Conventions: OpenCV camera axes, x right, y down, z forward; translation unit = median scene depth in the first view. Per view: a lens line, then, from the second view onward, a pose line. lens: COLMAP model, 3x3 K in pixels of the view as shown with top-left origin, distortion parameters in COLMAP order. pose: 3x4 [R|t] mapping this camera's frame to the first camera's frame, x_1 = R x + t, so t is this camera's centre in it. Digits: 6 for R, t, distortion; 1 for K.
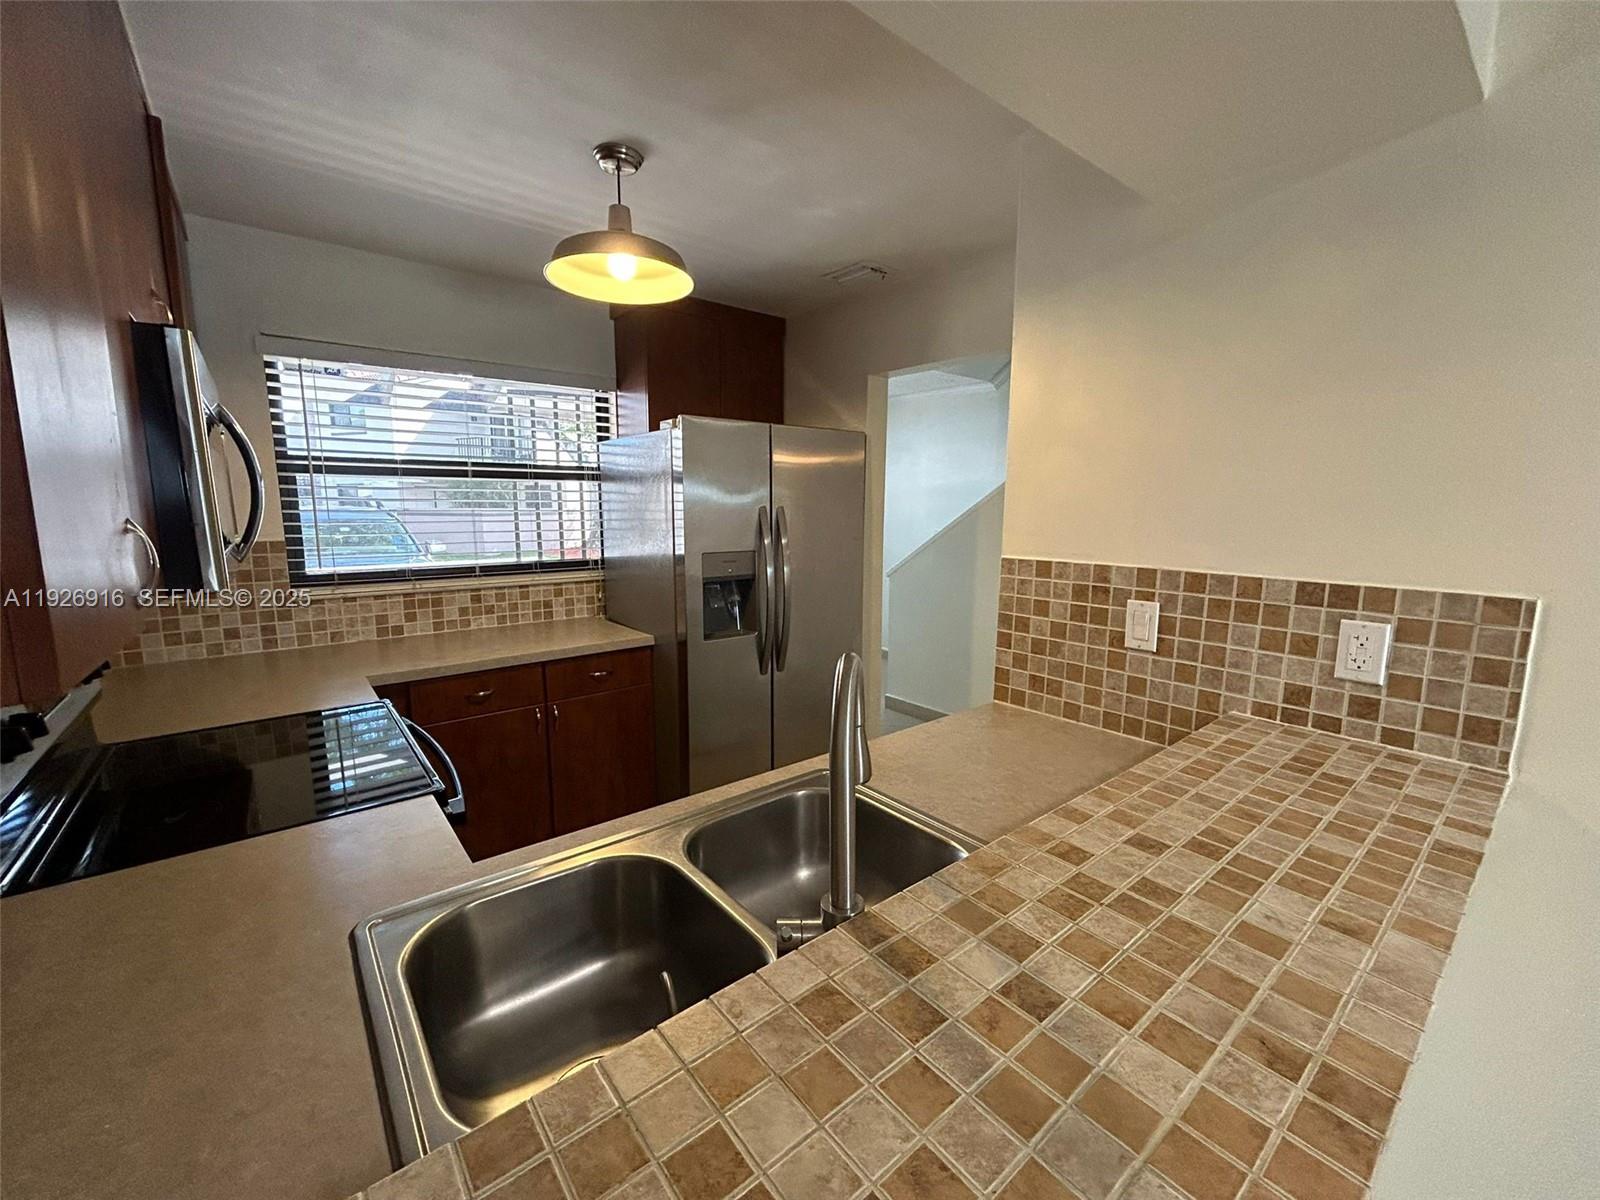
lens RADIAL K [[651.7, 0, 795.8], [0, 651.7, 596.9], [0, 0, 1]] dist [-0.001207, 0.000676]
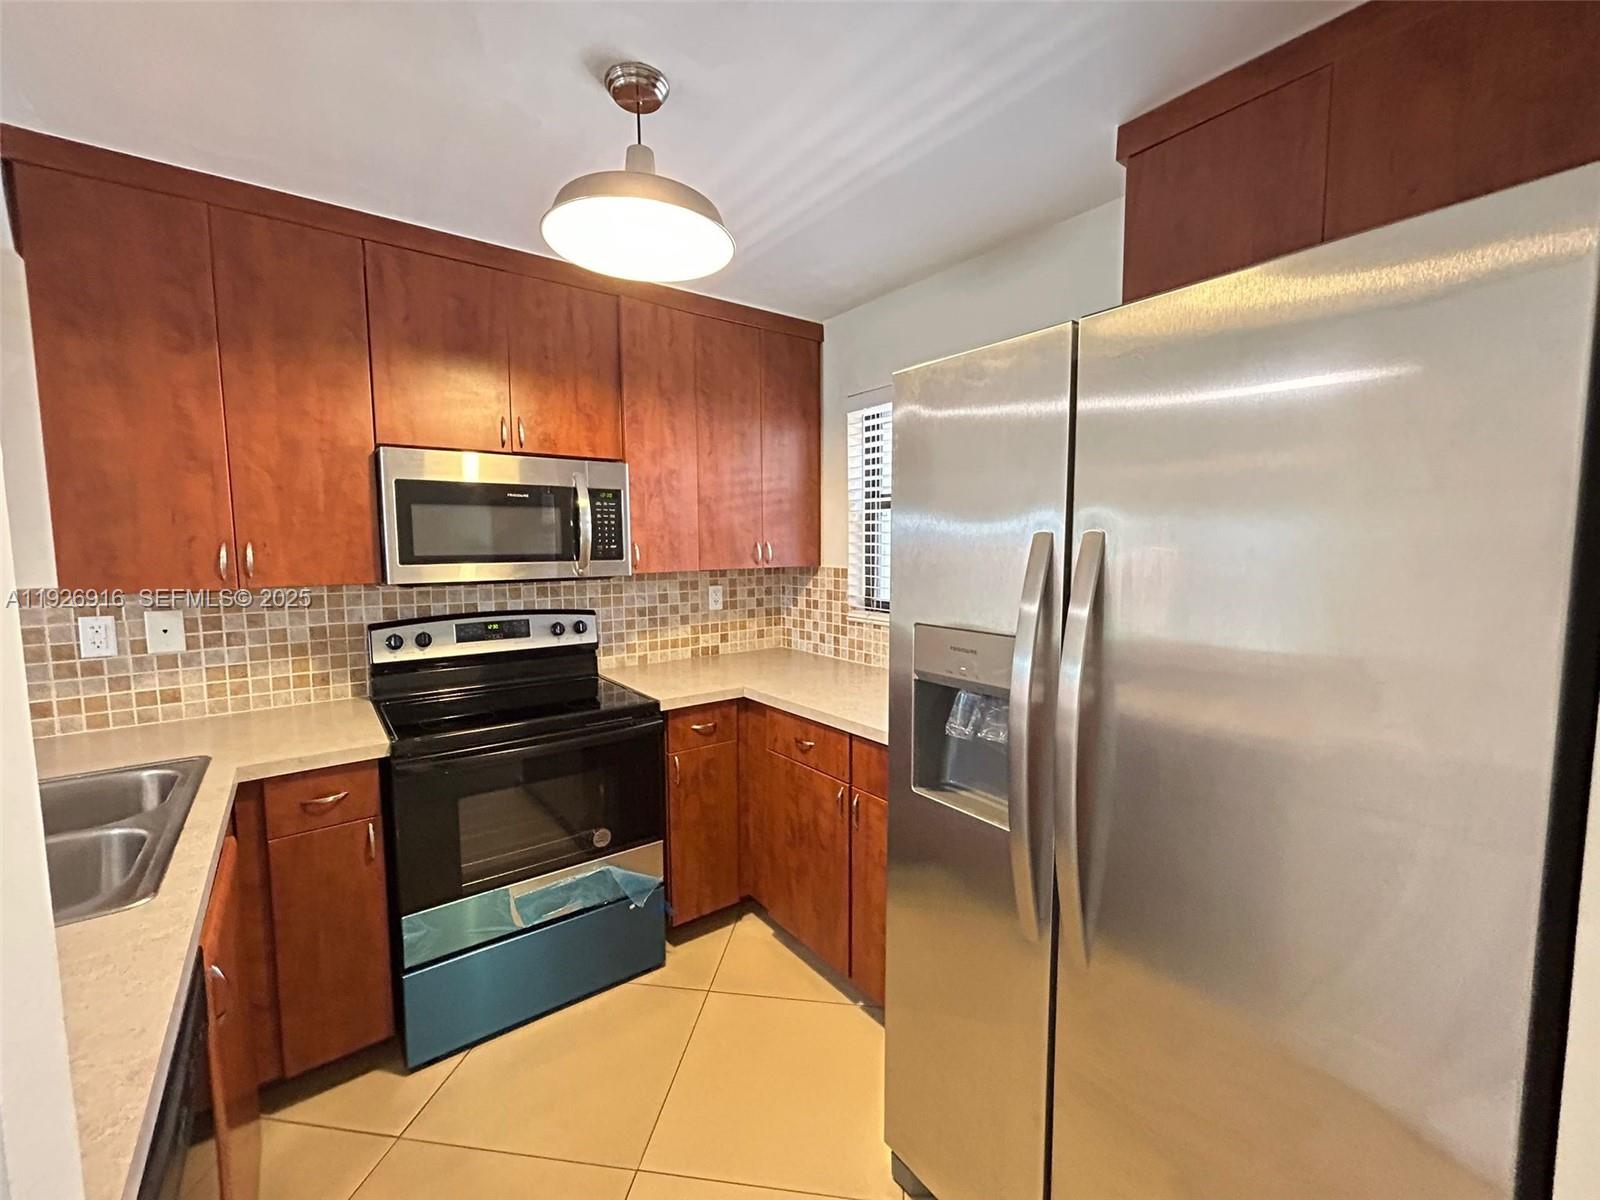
lens RADIAL K [[651.7, 0, 795.8], [0, 651.7, 596.9], [0, 0, 1]] dist [-0.001207, 0.000676]
pose [[-0.030081, 0.083405, -0.996062, 0.415659], [-0.137460, 0.986699, 0.086772, -0.131296], [0.990051, 0.139528, -0.018216, 0.986007]]
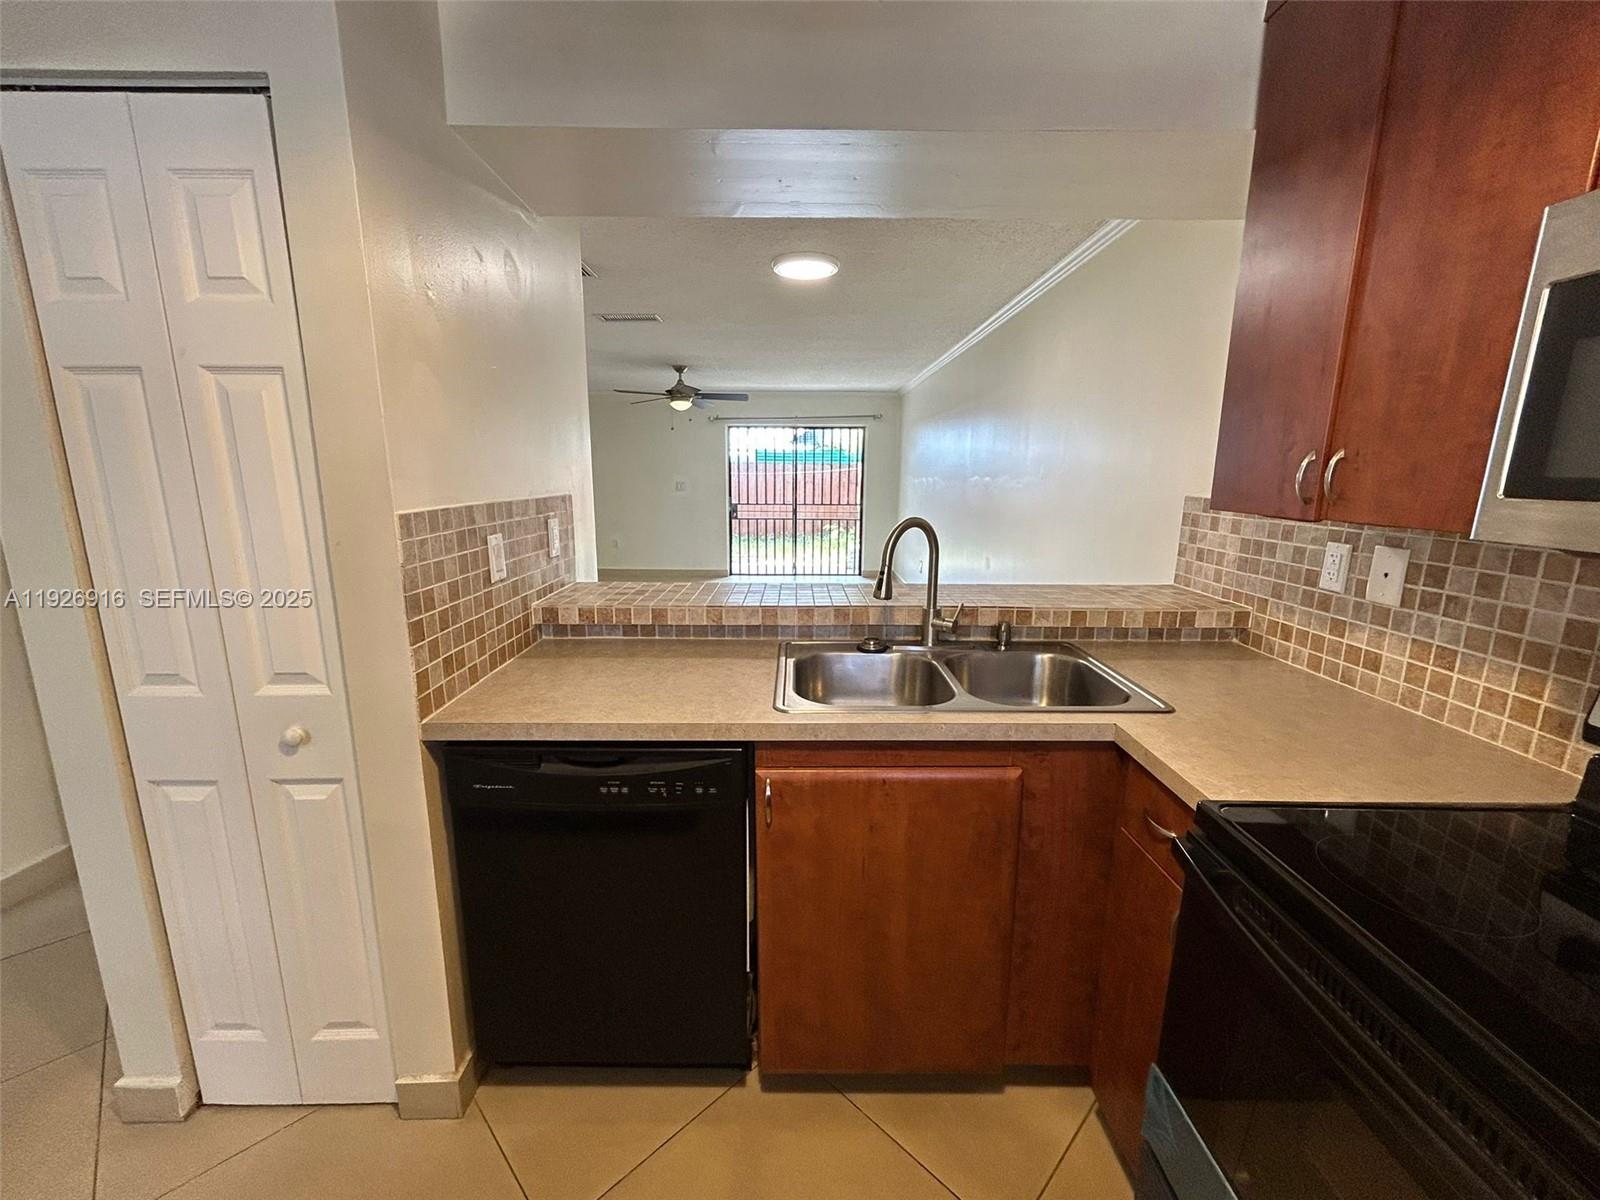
lens RADIAL K [[651.7, 0, 795.8], [0, 651.7, 596.9], [0, 0, 1]] dist [-0.001207, 0.000676]
pose [[-0.777526, -0.131096, 0.615034, -0.331837], [0.081073, 0.948970, 0.304767, -0.117618], [-0.623603, 0.286827, -0.727221, 0.977760]]
